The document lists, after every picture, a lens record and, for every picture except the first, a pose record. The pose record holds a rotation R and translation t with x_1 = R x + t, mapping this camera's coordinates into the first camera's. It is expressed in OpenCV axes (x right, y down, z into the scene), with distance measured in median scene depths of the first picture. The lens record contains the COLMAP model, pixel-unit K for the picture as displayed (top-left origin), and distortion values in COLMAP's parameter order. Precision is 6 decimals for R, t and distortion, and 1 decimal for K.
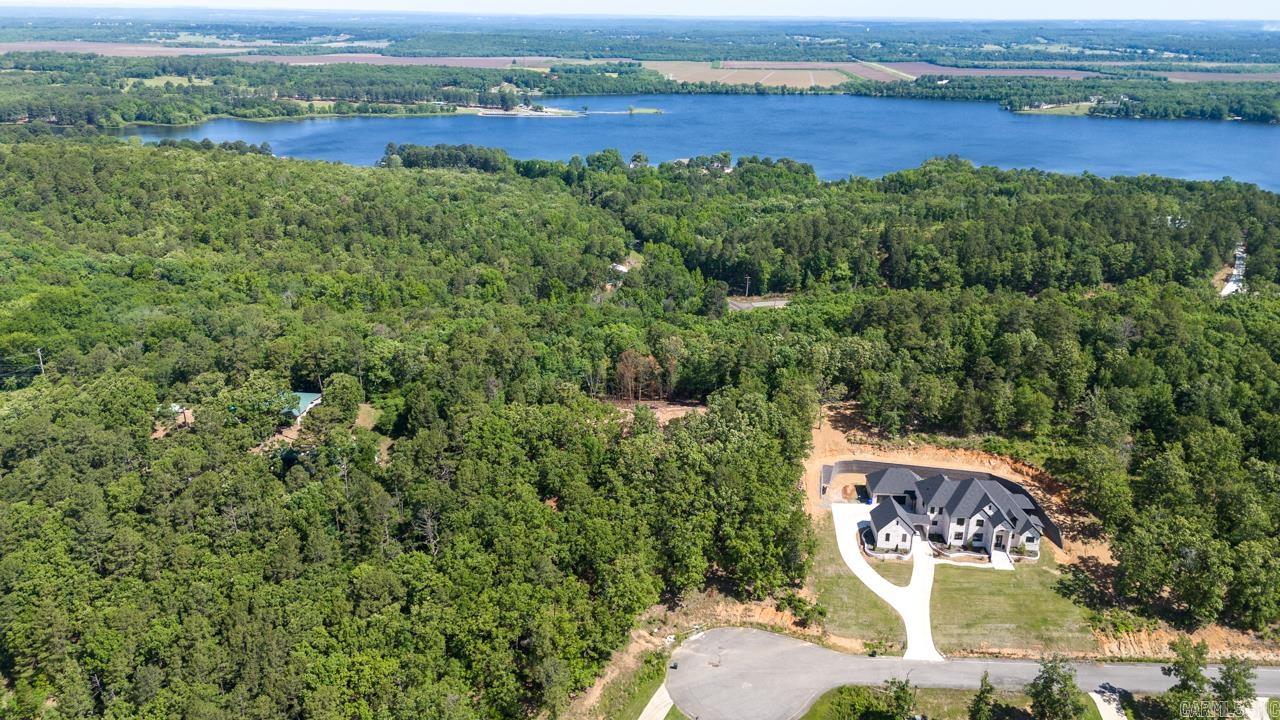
lens RADIAL K [[939.1, 0, 640.0], [0, 939.1, 360.0], [0, 0, 1]] dist [0.067771, -0.058084]
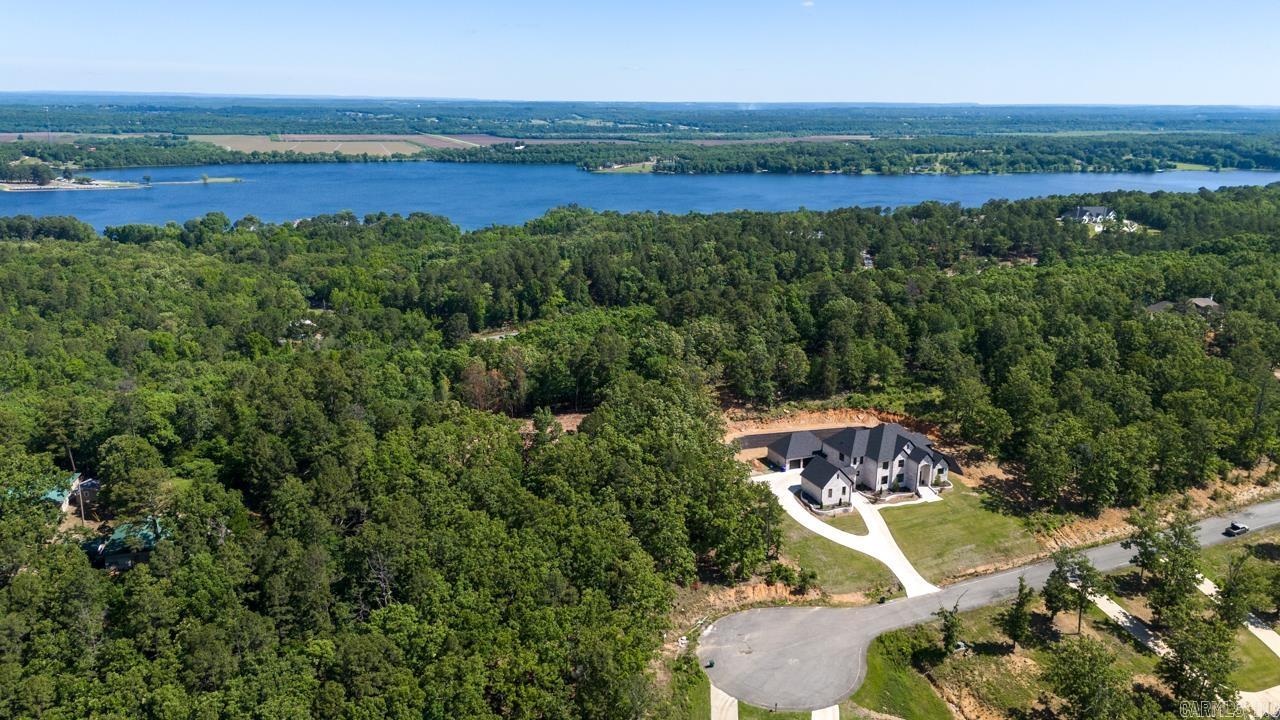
lens RADIAL K [[939.1, 0, 640.0], [0, 939.1, 360.0], [0, 0, 1]] dist [0.067771, -0.058084]
pose [[0.898252, -0.118795, 0.423121, -0.273610], [0.150878, 0.987616, -0.043019, 0.052338], [-0.412771, 0.102481, 0.905051, 0.145491]]
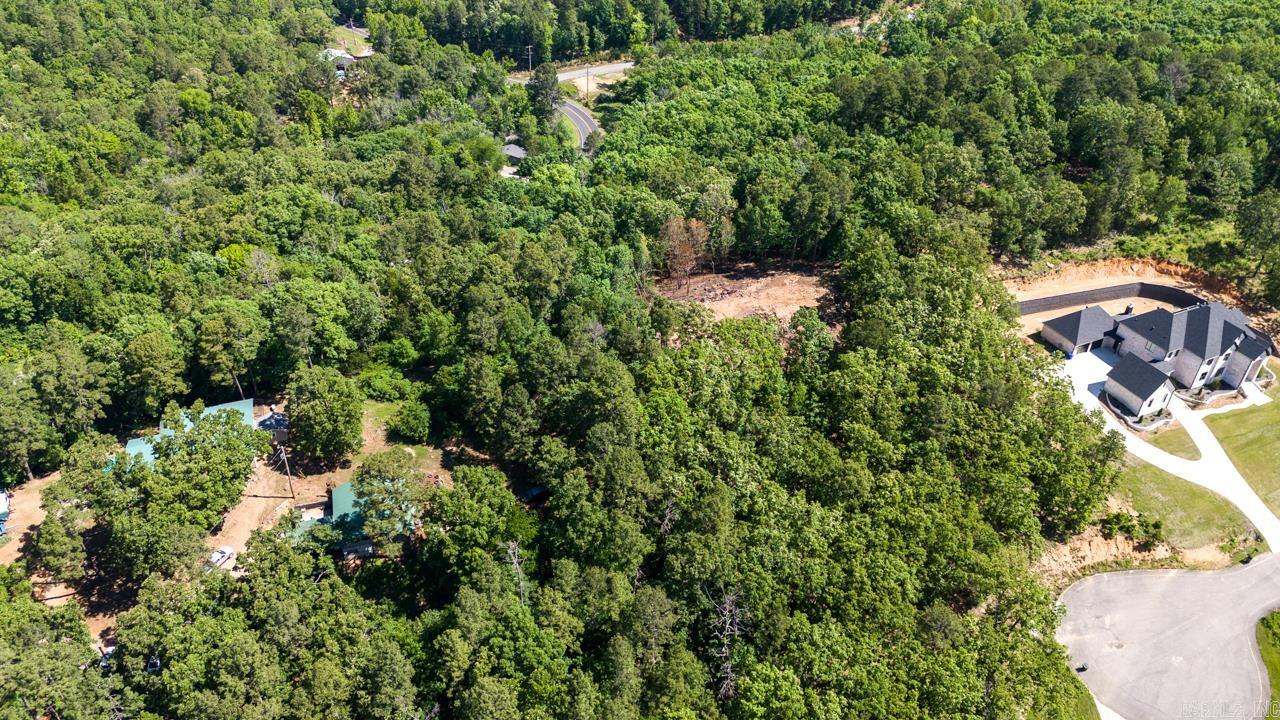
lens RADIAL K [[939.1, 0, 640.0], [0, 939.1, 360.0], [0, 0, 1]] dist [0.067771, -0.058084]
pose [[0.883089, -0.272972, 0.381627, -0.376745], [0.155908, 0.937848, 0.310056, -0.150633], [-0.442545, -0.214308, 0.870762, 0.407995]]
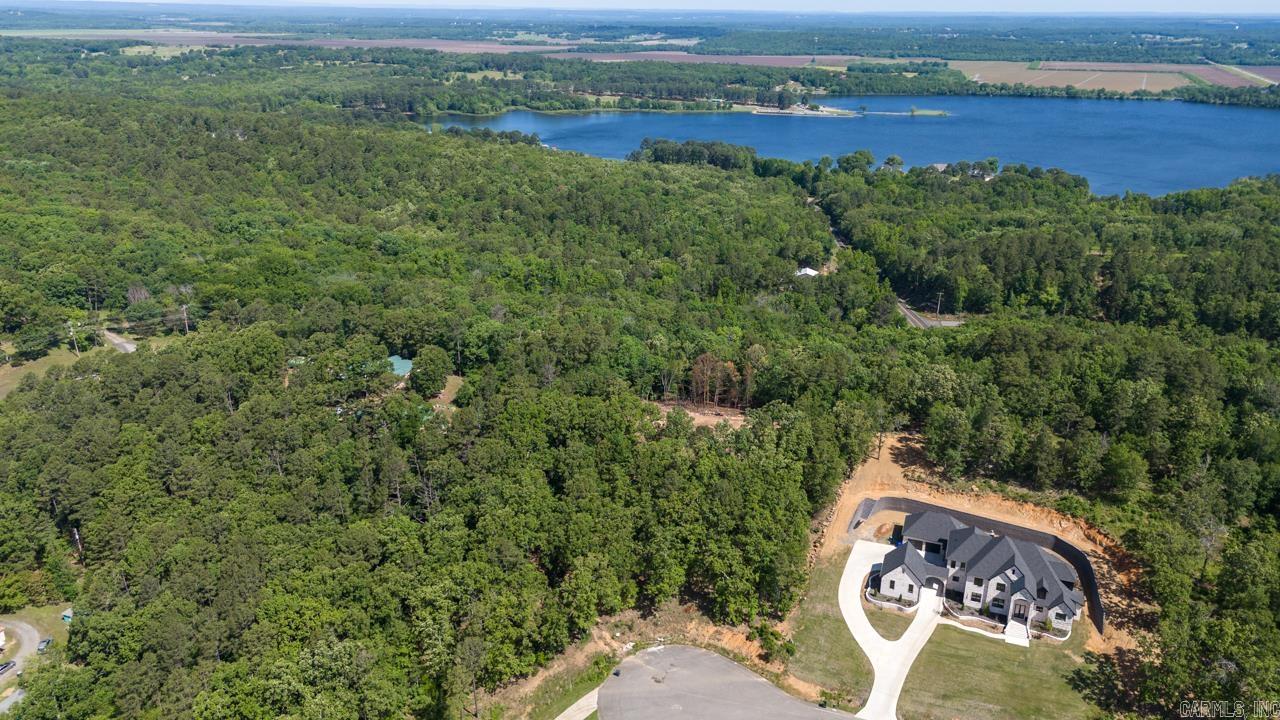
lens RADIAL K [[939.1, 0, 640.0], [0, 939.1, 360.0], [0, 0, 1]] dist [0.067771, -0.058084]
pose [[0.950386, 0.108397, -0.291574, 0.233119], [-0.108002, 0.993997, 0.017501, -0.014853], [0.291721, 0.014858, 0.956388, 0.045765]]
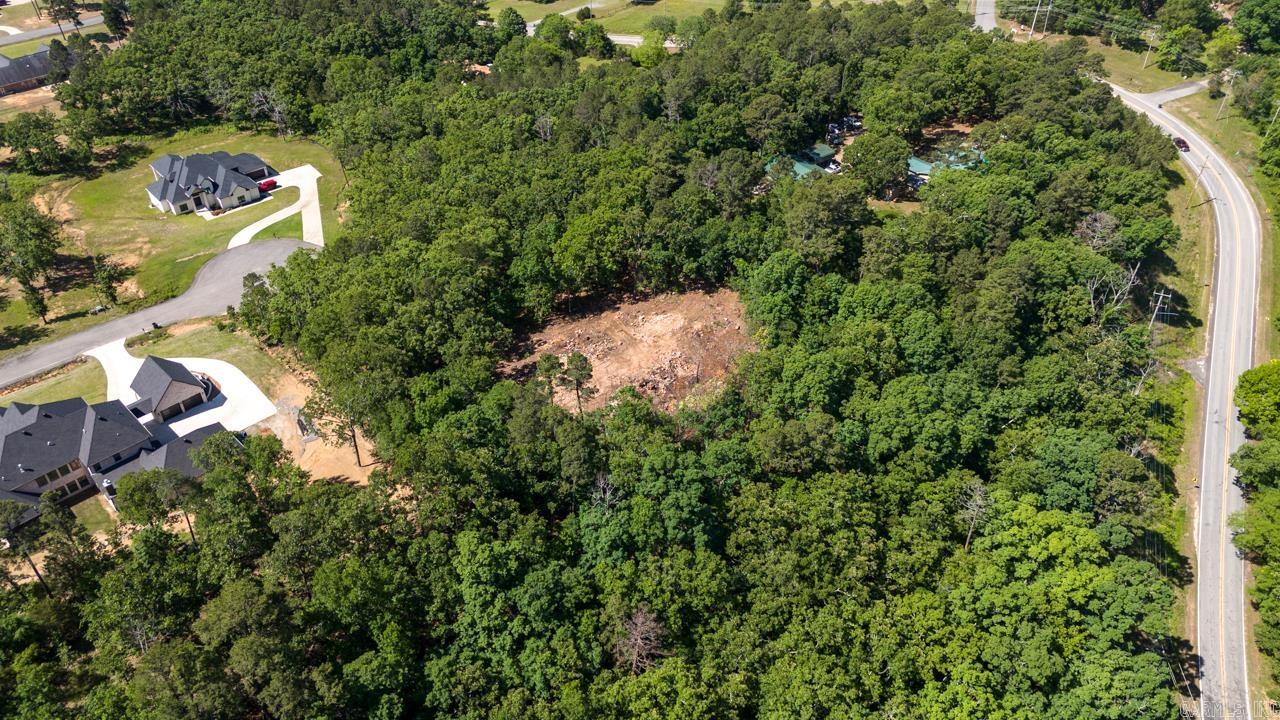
lens RADIAL K [[939.1, 0, 640.0], [0, 939.1, 360.0], [0, 0, 1]] dist [0.067771, -0.058084]
pose [[-0.671649, 0.450255, -0.588351, 0.386367], [-0.275166, 0.585726, 0.762370, -0.439349], [0.687874, 0.673940, -0.269507, 1.245810]]
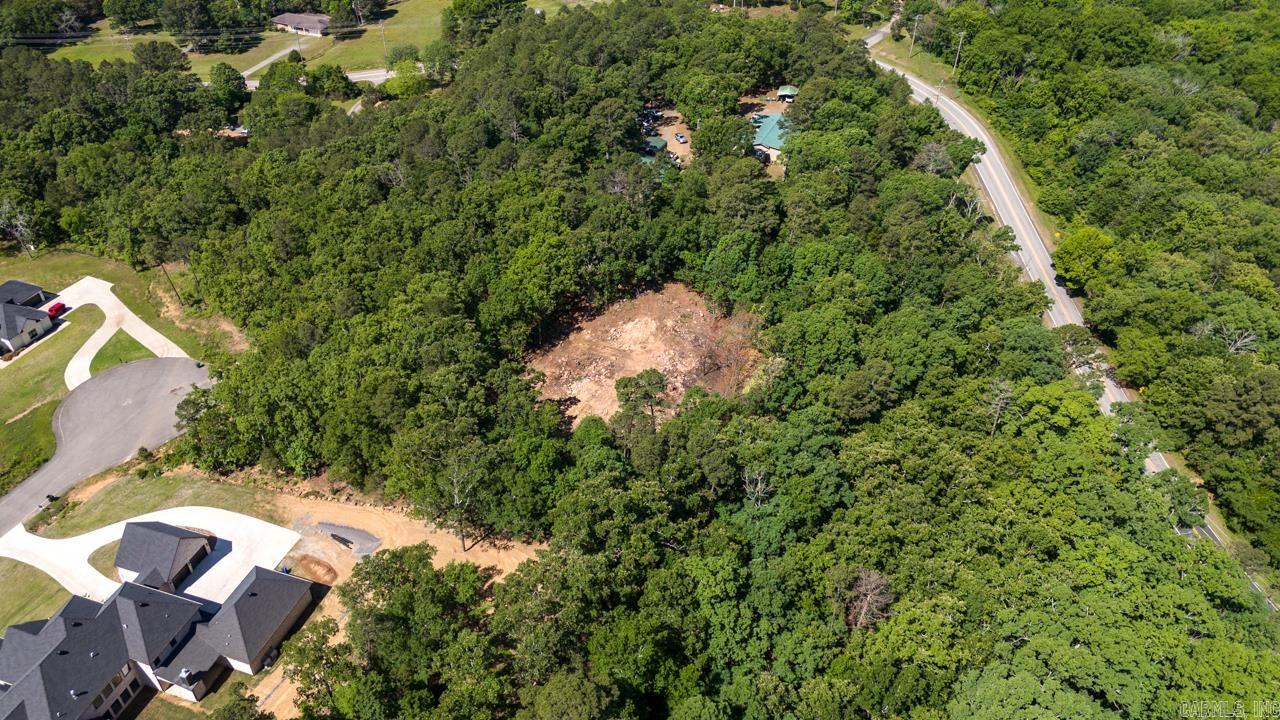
lens RADIAL K [[939.1, 0, 640.0], [0, 939.1, 360.0], [0, 0, 1]] dist [0.067771, -0.058084]
pose [[-0.277609, 0.581039, -0.765067, 0.508853], [-0.346016, 0.682448, 0.643847, -0.371435], [0.896218, 0.443463, 0.011595, 1.055754]]
